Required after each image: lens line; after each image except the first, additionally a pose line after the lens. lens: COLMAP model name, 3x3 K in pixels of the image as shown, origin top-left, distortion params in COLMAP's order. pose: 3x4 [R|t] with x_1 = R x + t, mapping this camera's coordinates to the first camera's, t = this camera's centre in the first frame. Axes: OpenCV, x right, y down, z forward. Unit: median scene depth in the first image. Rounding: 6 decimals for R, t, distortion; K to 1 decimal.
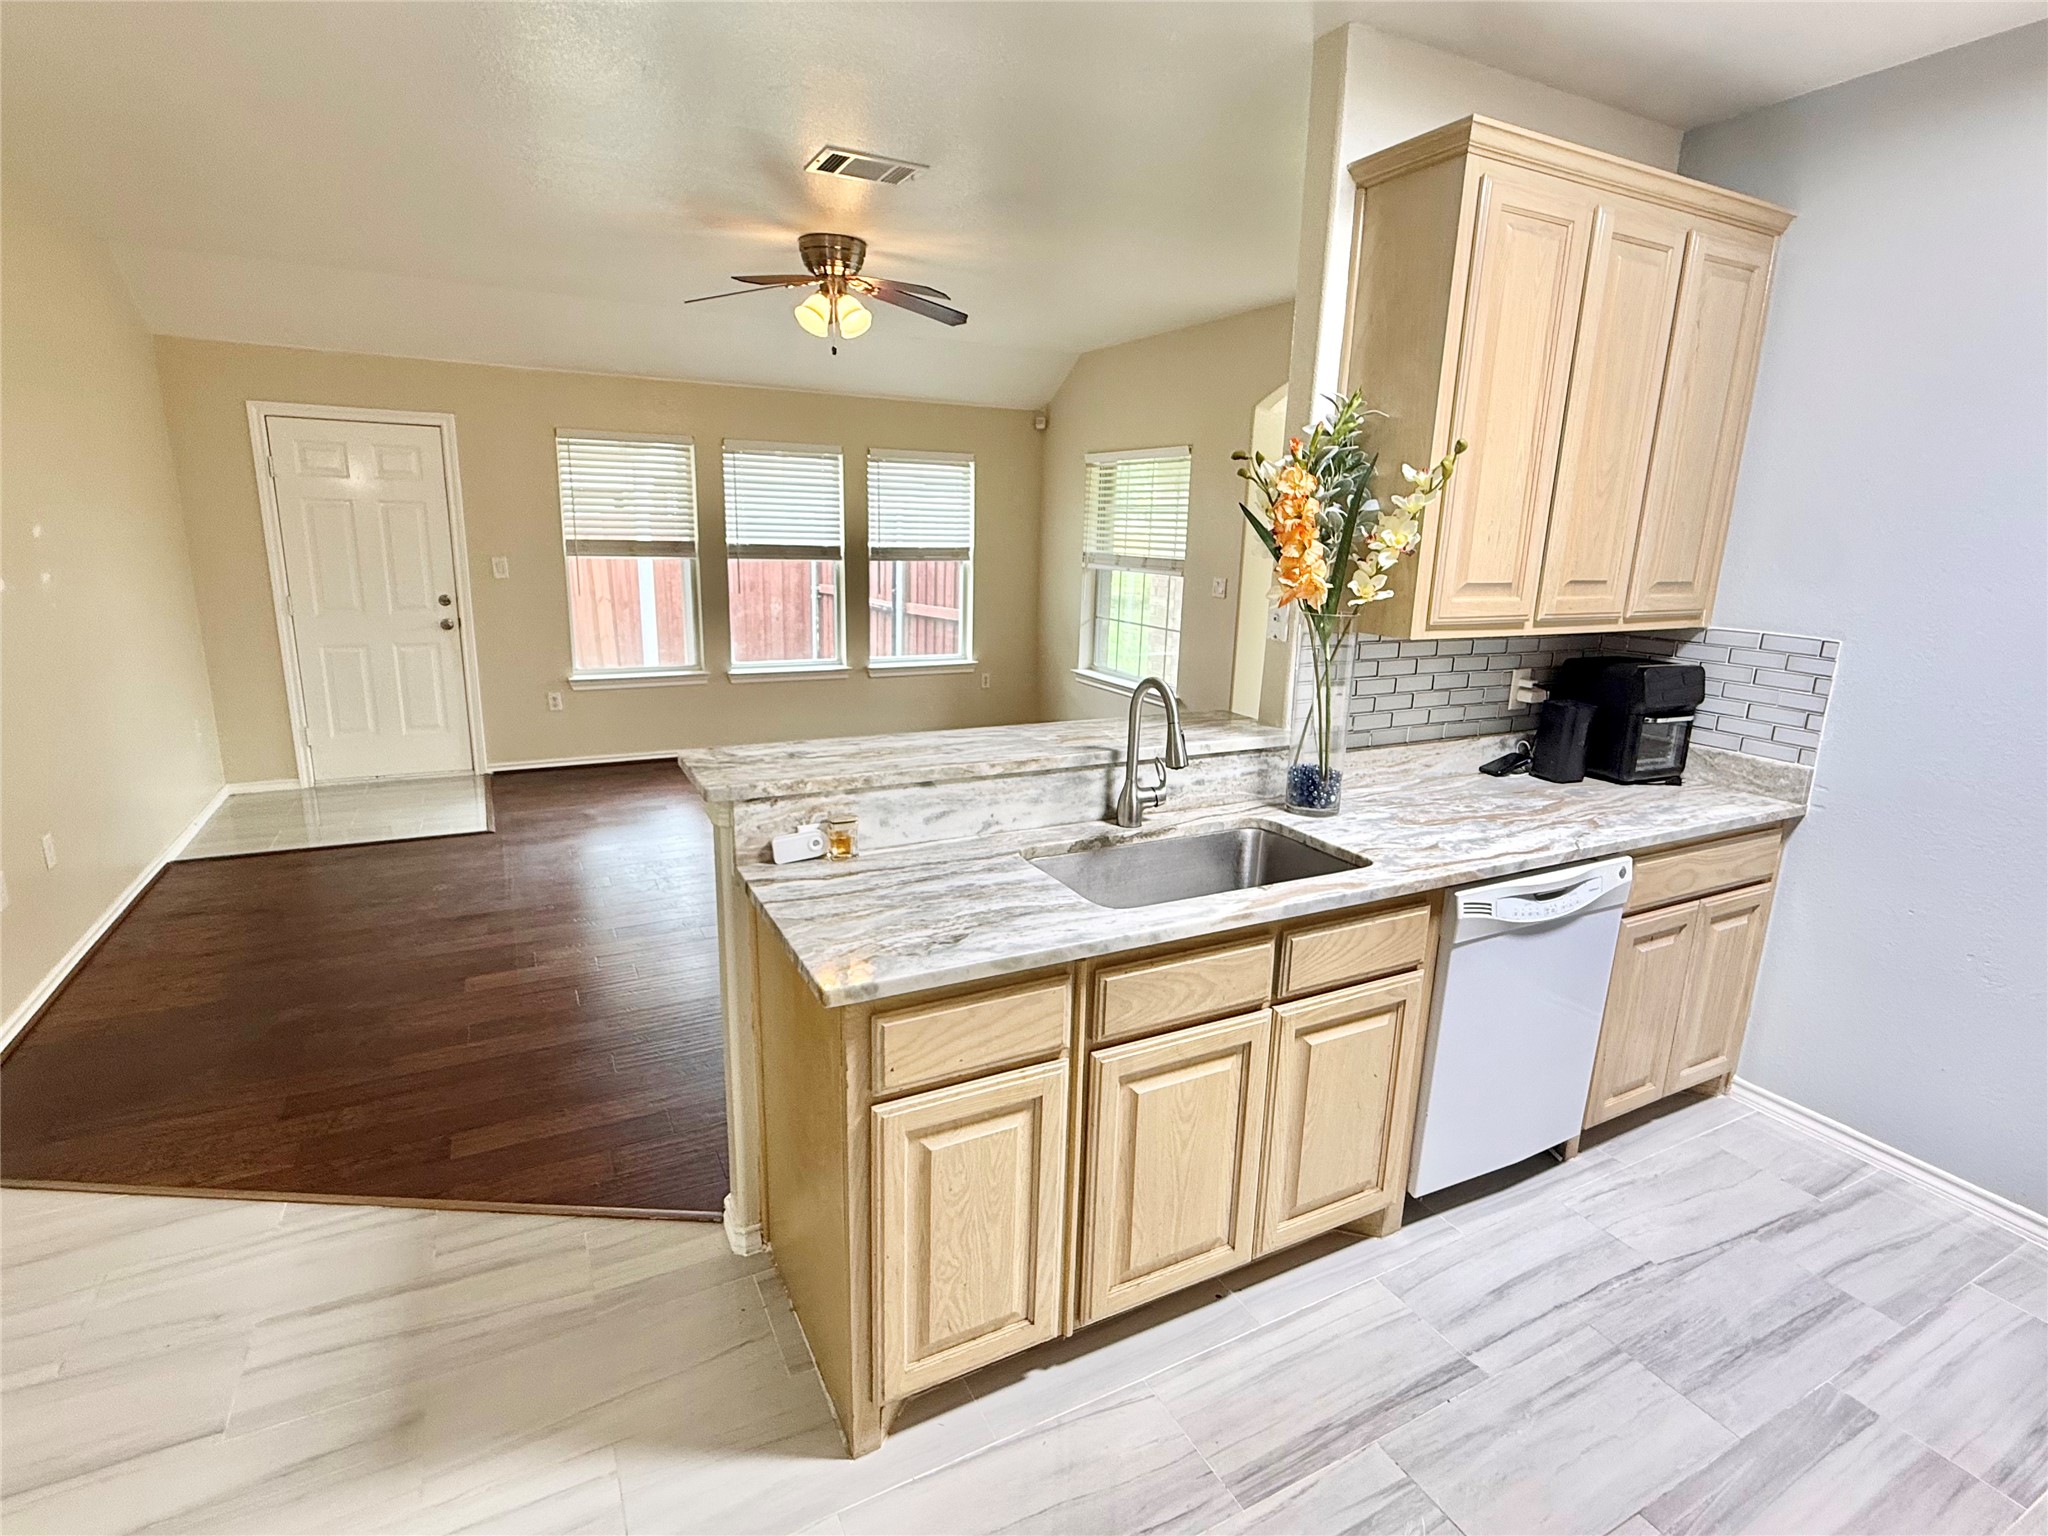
lens RADIAL K [[1008.4, 0, 1022.4], [0, 1008.4, 764.7], [0, 0, 1]] dist [0.000222, -0.000545]
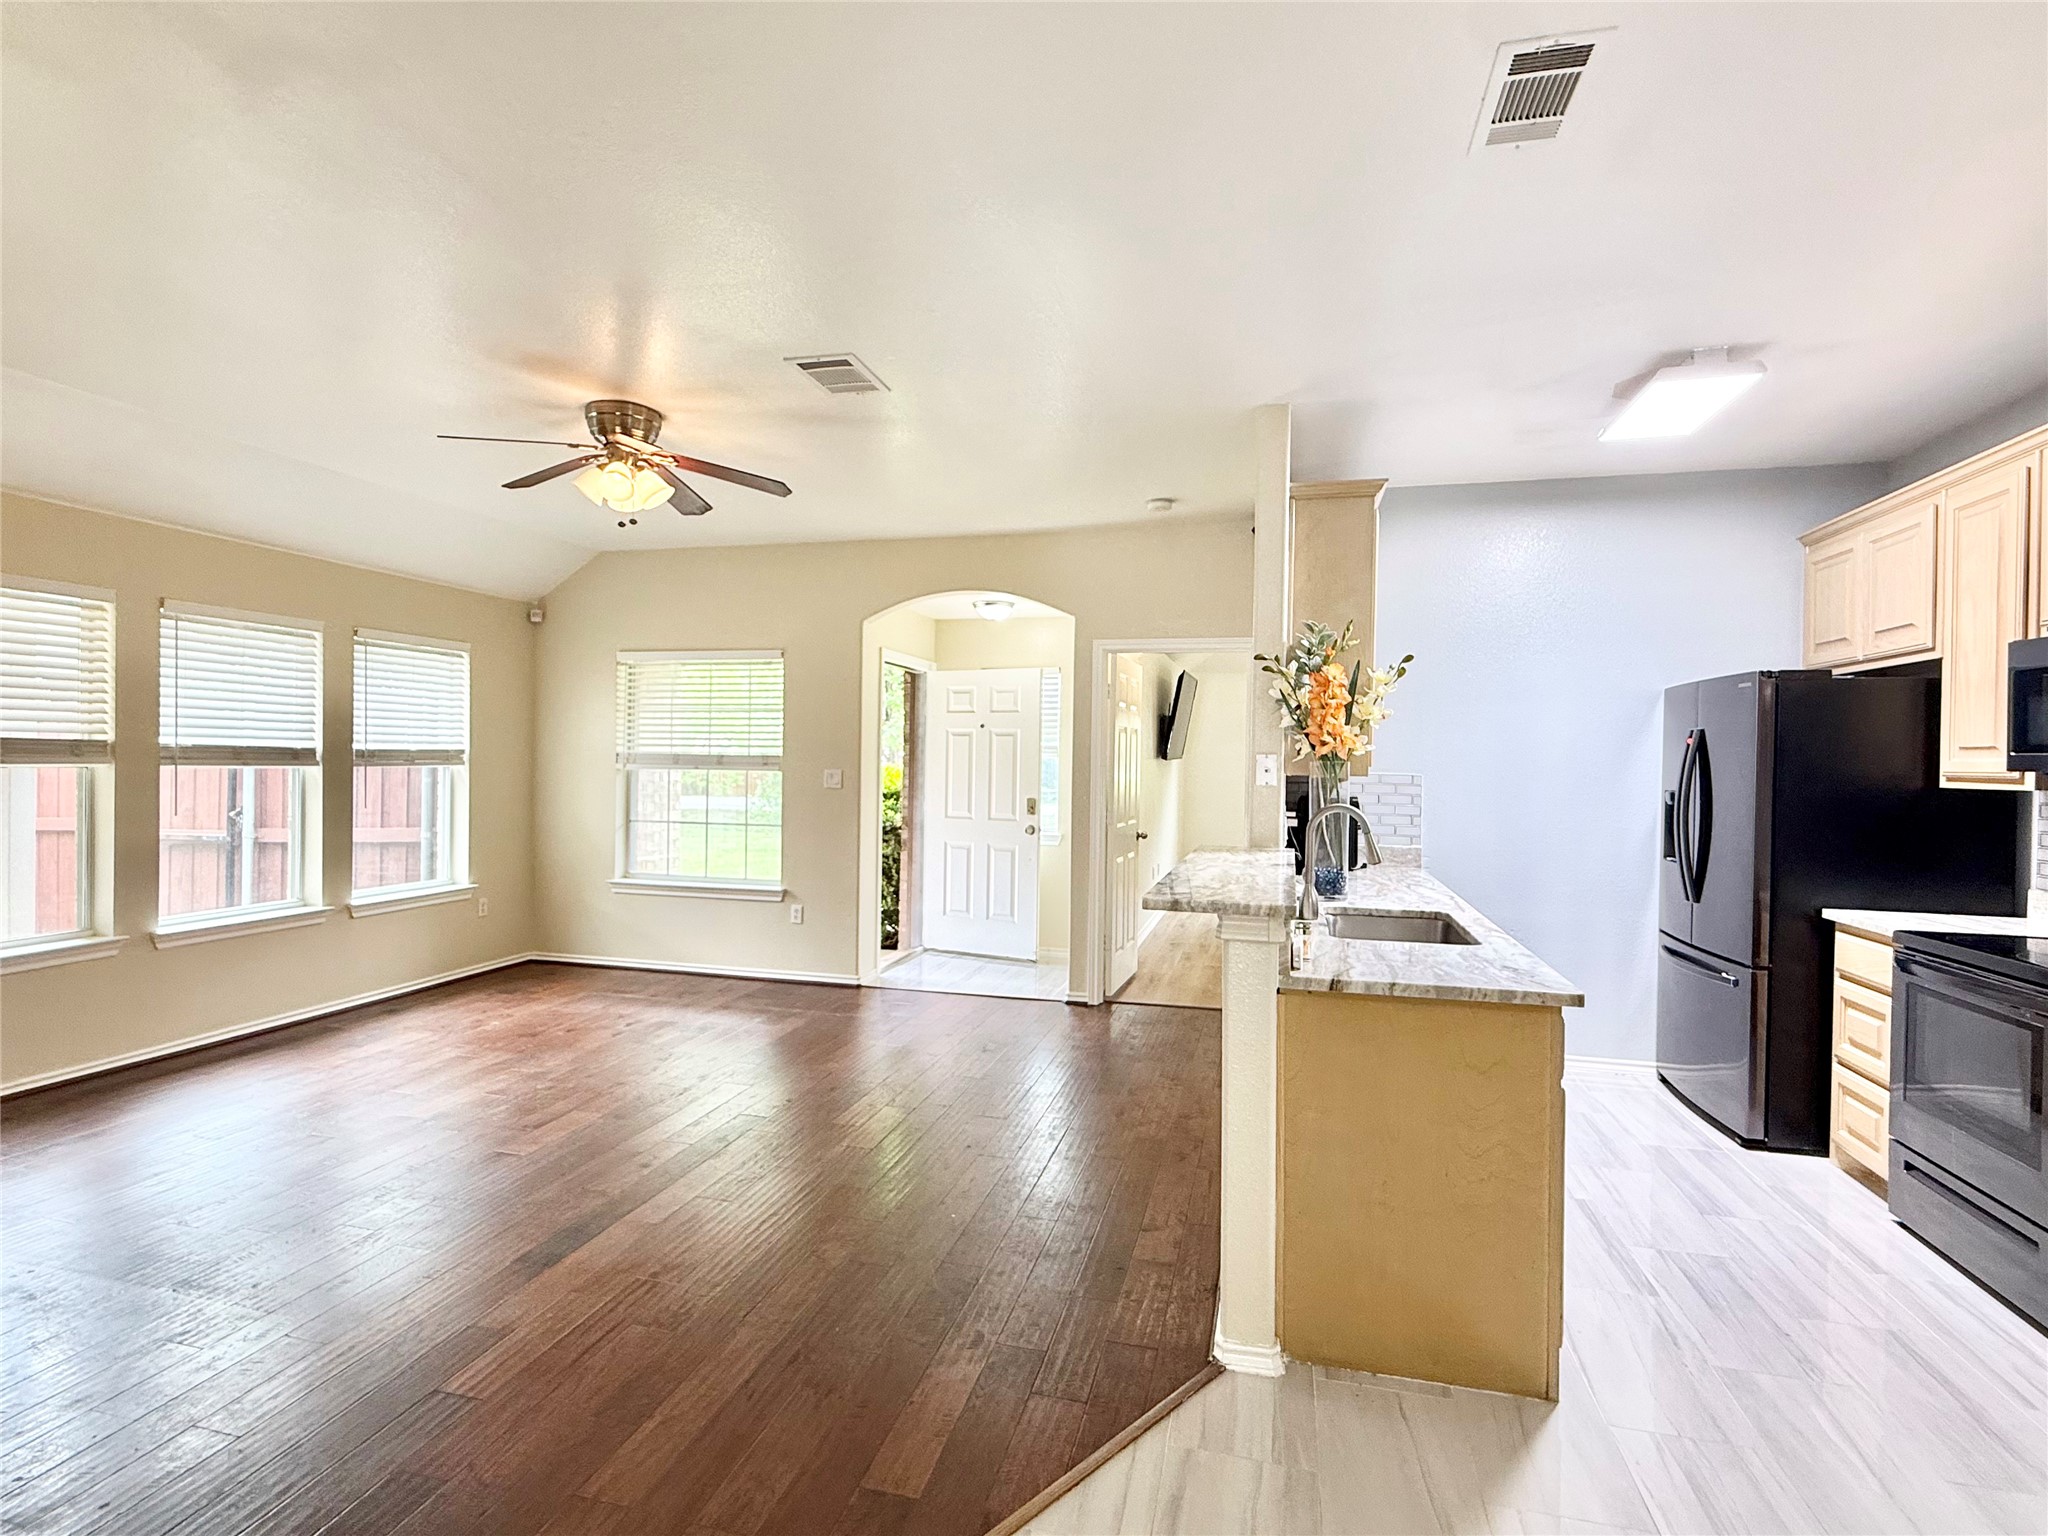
lens RADIAL K [[1008.4, 0, 1021.4], [0, 1008.4, 767.6], [0, 0, 1]] dist [0.000222, -0.000545]
pose [[0.668626, -0.021687, 0.743282, -0.562378], [0.176861, 0.975528, -0.130633, -0.013972], [-0.722260, 0.218802, 0.656099, 0.178230]]
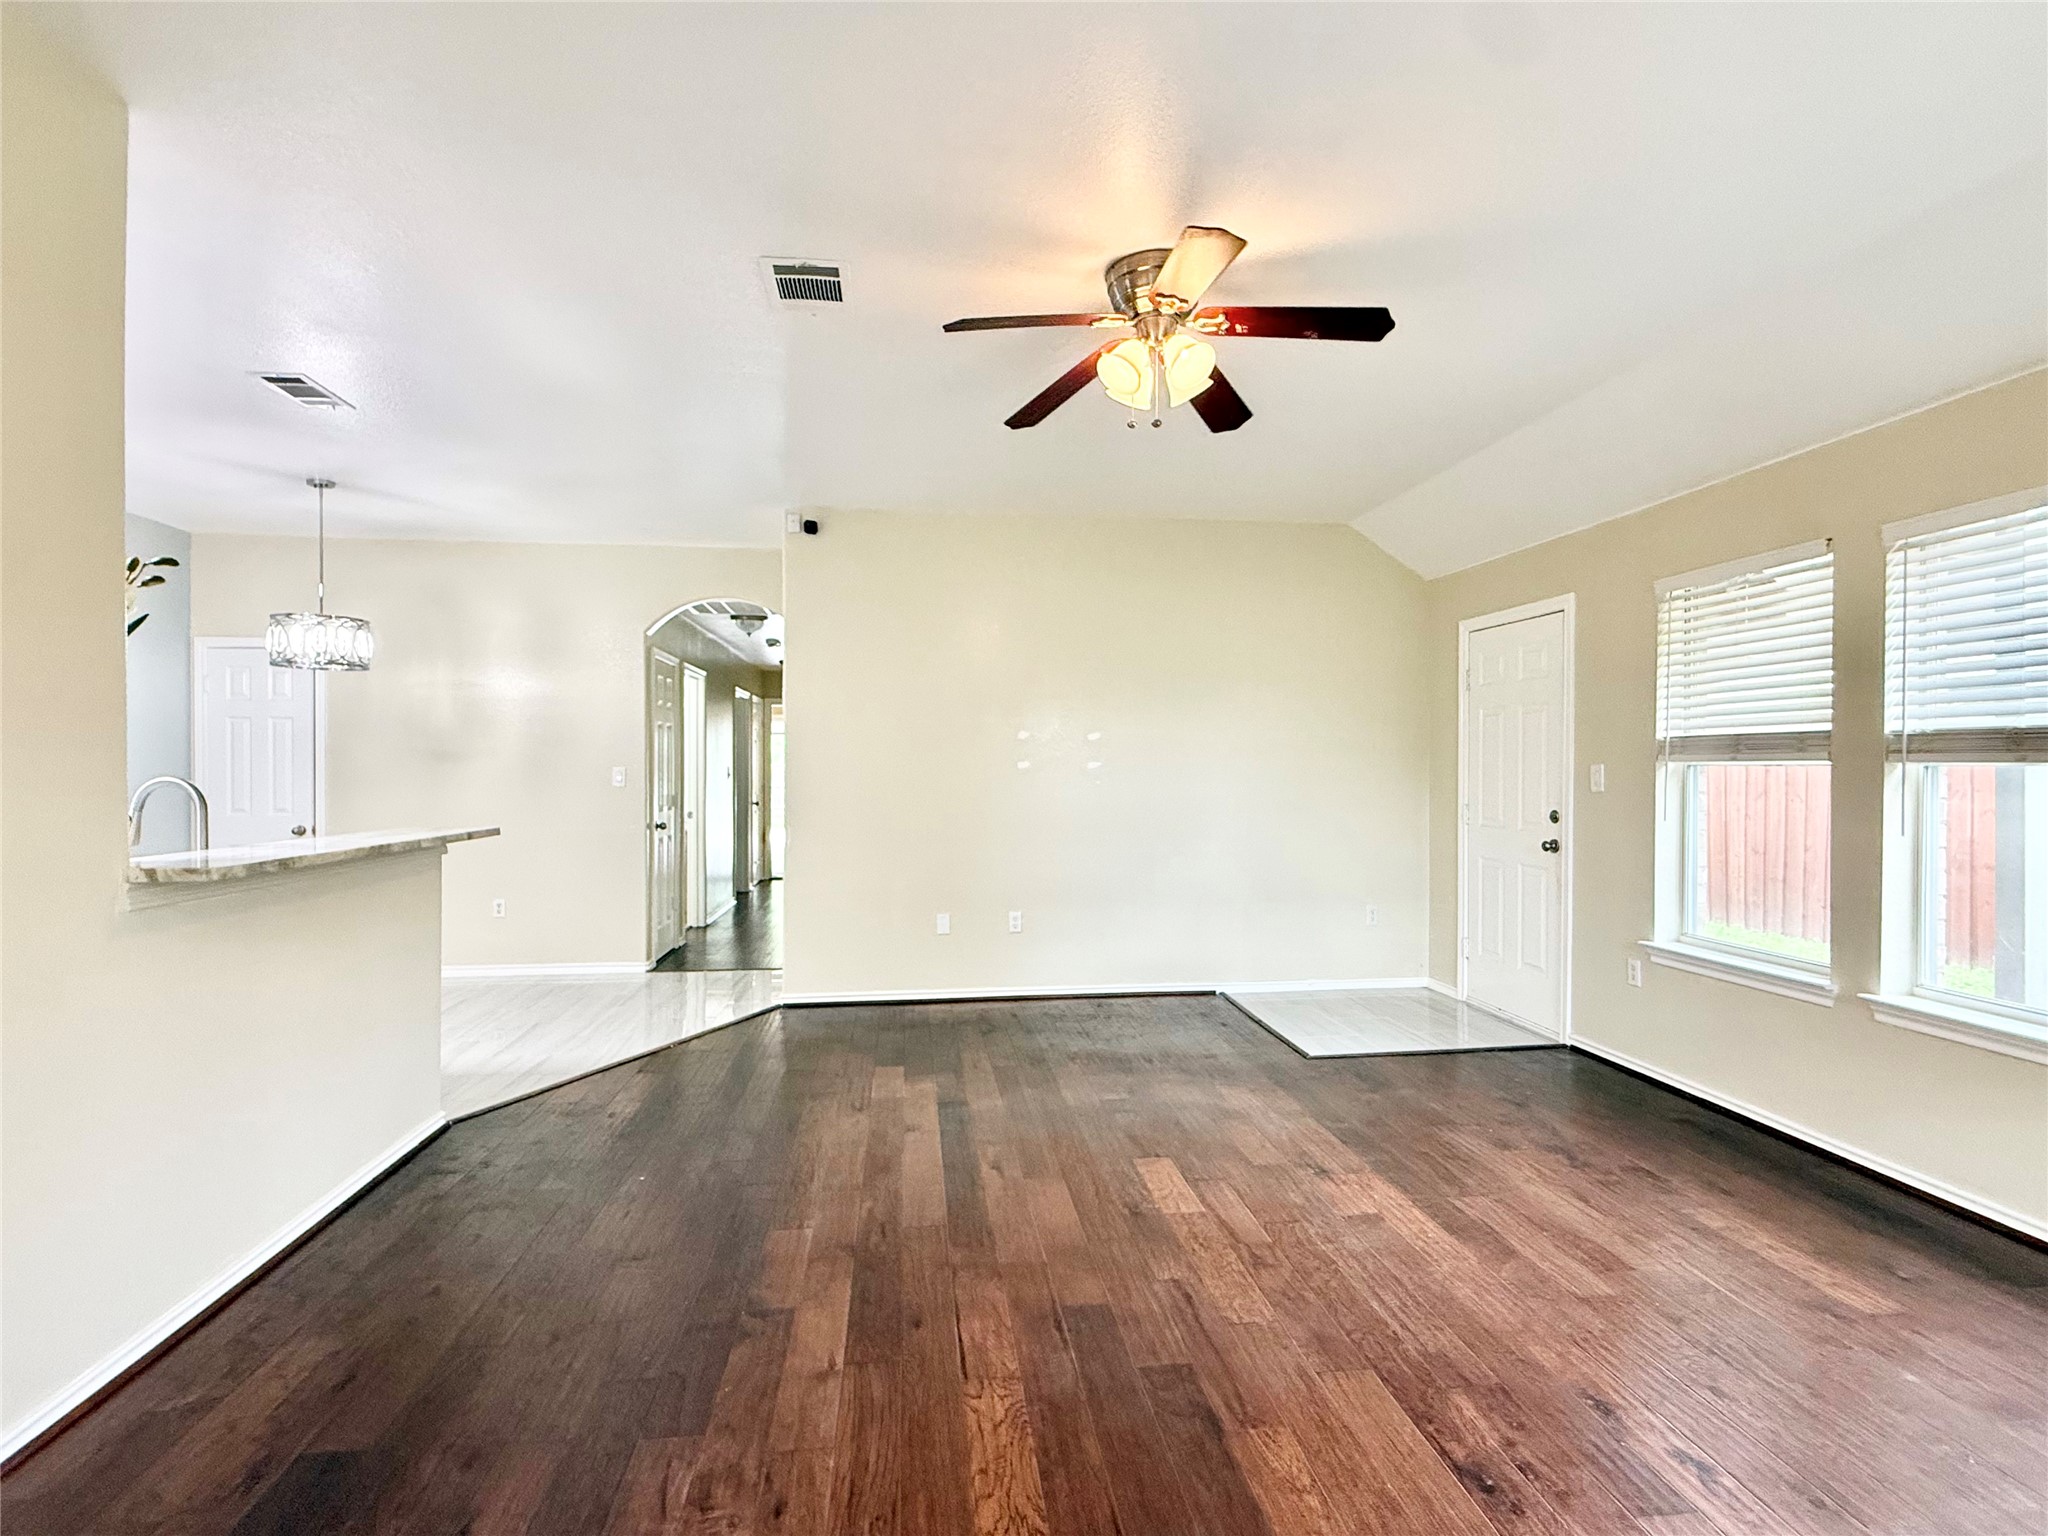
lens RADIAL K [[1008.4, 0, 1022.4], [0, 1008.4, 772.7], [0, 0, 1]] dist [0.000222, -0.000545]
pose [[-0.353250, -0.020839, -0.935297, 0.419059], [-0.227611, 0.971626, 0.064317, -0.186939], [0.907418, 0.235604, -0.347970, 1.089304]]
